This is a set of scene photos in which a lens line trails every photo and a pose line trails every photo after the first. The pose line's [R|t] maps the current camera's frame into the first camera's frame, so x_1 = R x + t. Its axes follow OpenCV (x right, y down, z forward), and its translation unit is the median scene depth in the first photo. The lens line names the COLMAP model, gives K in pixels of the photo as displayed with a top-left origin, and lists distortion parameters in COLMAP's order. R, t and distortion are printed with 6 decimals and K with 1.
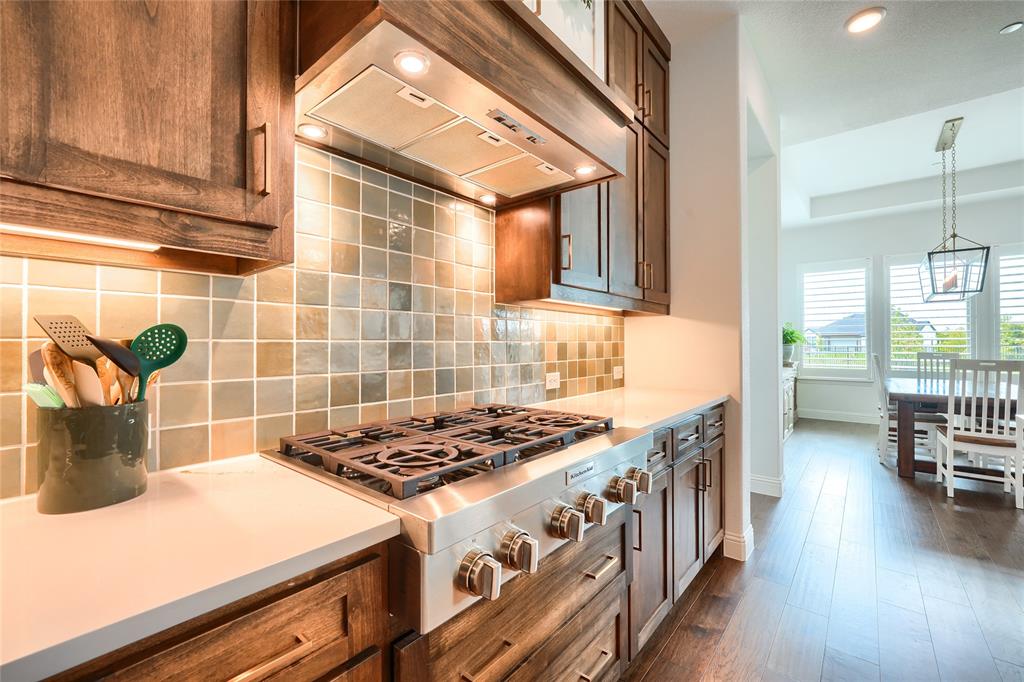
lens RADIAL K [[434.0, 0, 512.3], [0, 434.0, 337.8], [0, 0, 1]] dist [-0.001242, 0.000892]
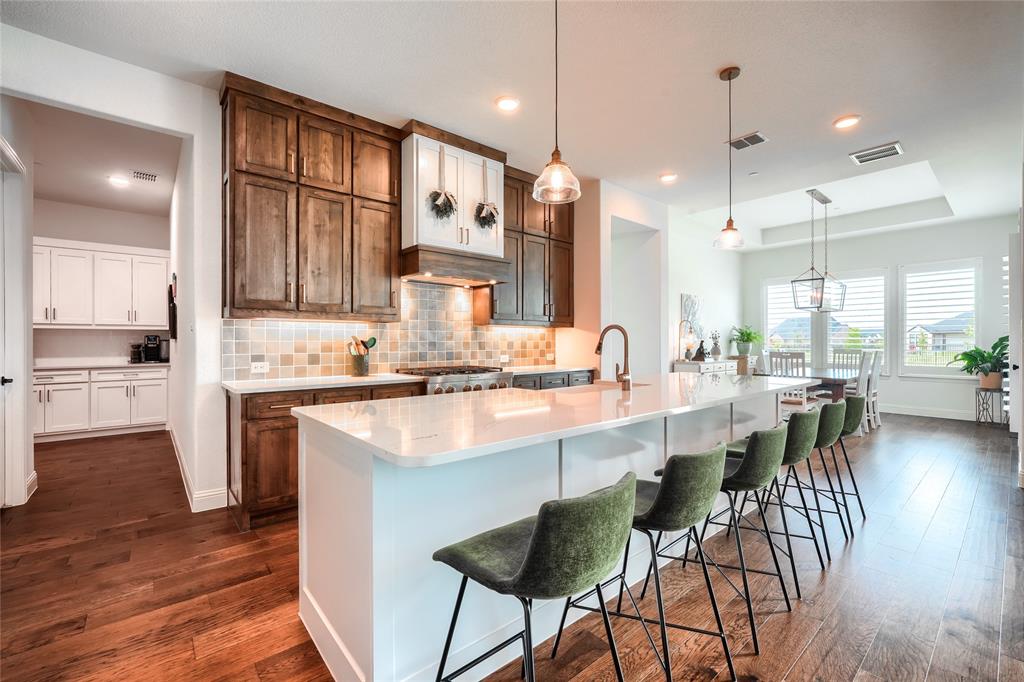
lens RADIAL K [[434.0, 0, 512.3], [0, 434.0, 337.8], [0, 0, 1]] dist [-0.001242, 0.000892]
pose [[0.985529, -0.000660, -0.169505, 0.670415], [0.001301, 0.999992, 0.003672, -0.021093], [0.169501, -0.003839, 0.985523, -1.560953]]
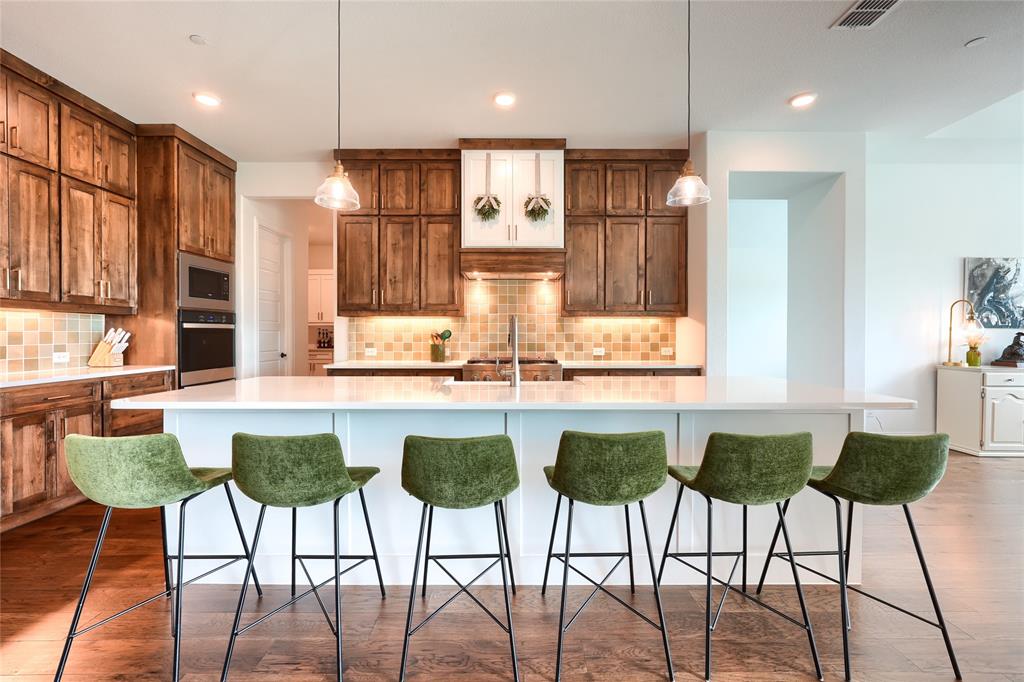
lens RADIAL K [[434.0, 0, 512.3], [0, 434.0, 337.8], [0, 0, 1]] dist [-0.001242, 0.000892]
pose [[0.644595, 0.008802, -0.764473, 1.887206], [0.008029, 0.999801, 0.018281, -0.012817], [0.764482, -0.017922, 0.644396, -0.898009]]
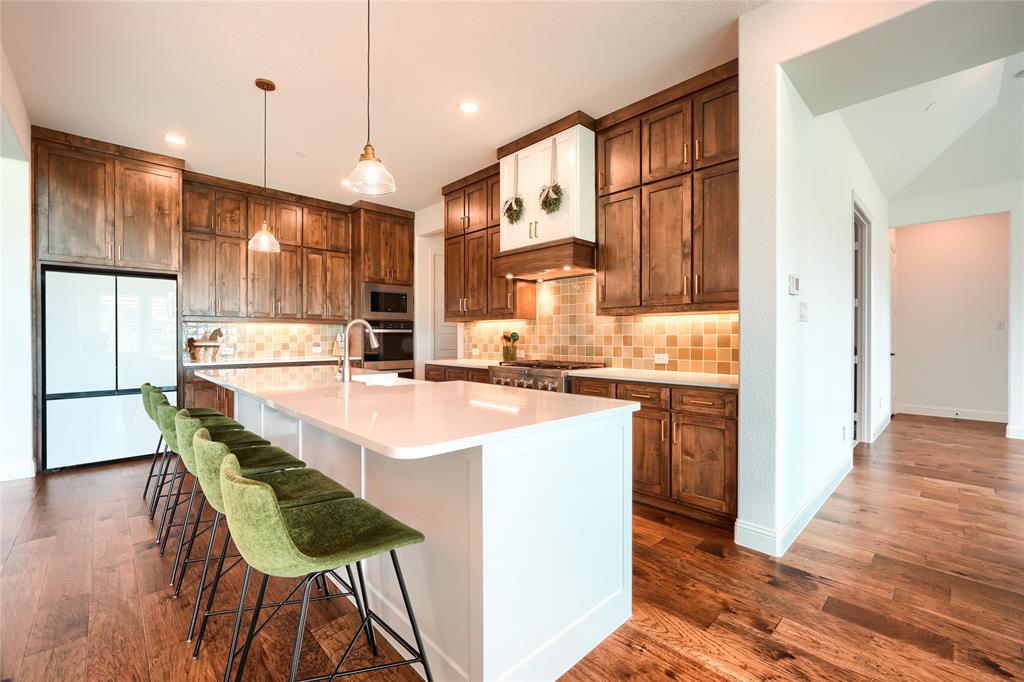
lens RADIAL K [[434.0, 0, 512.3], [0, 434.0, 337.8], [0, 0, 1]] dist [-0.001242, 0.000892]
pose [[-0.112805, 0.003696, -0.993610, 2.344786], [0.012078, 0.999924, 0.002348, 0.012557], [0.993544, -0.011736, -0.112841, 0.822131]]
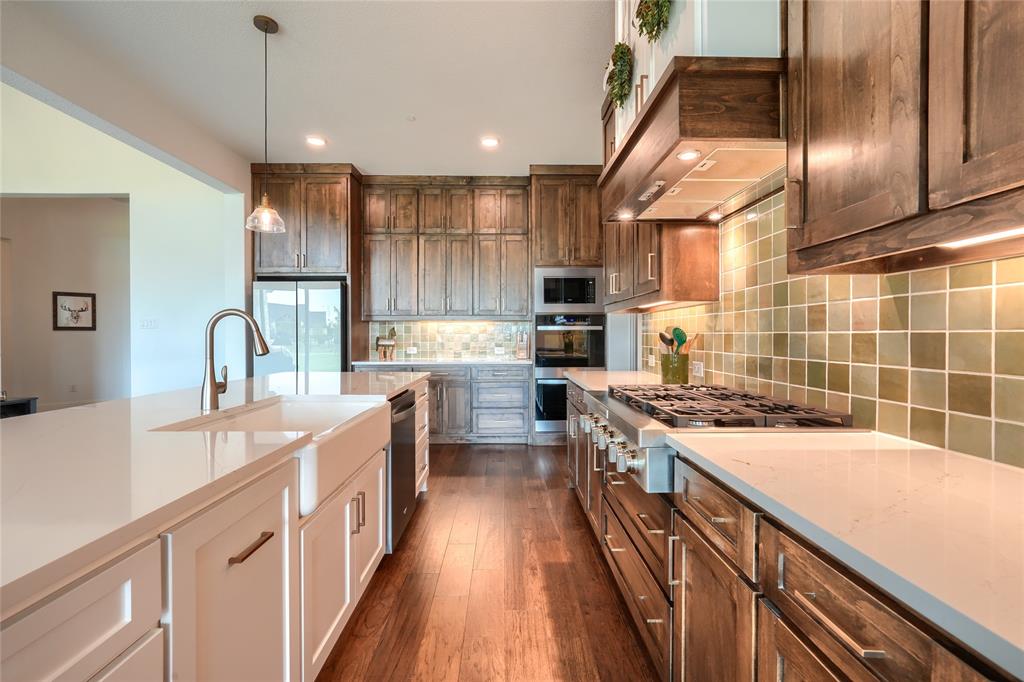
lens RADIAL K [[434.0, 0, 512.3], [0, 434.0, 337.8], [0, 0, 1]] dist [-0.001242, 0.000892]
pose [[-0.758108, 0.007329, -0.652087, 0.936537], [0.010779, 0.999941, -0.001293, 0.013911], [0.652039, -0.008009, -0.758143, 1.258164]]
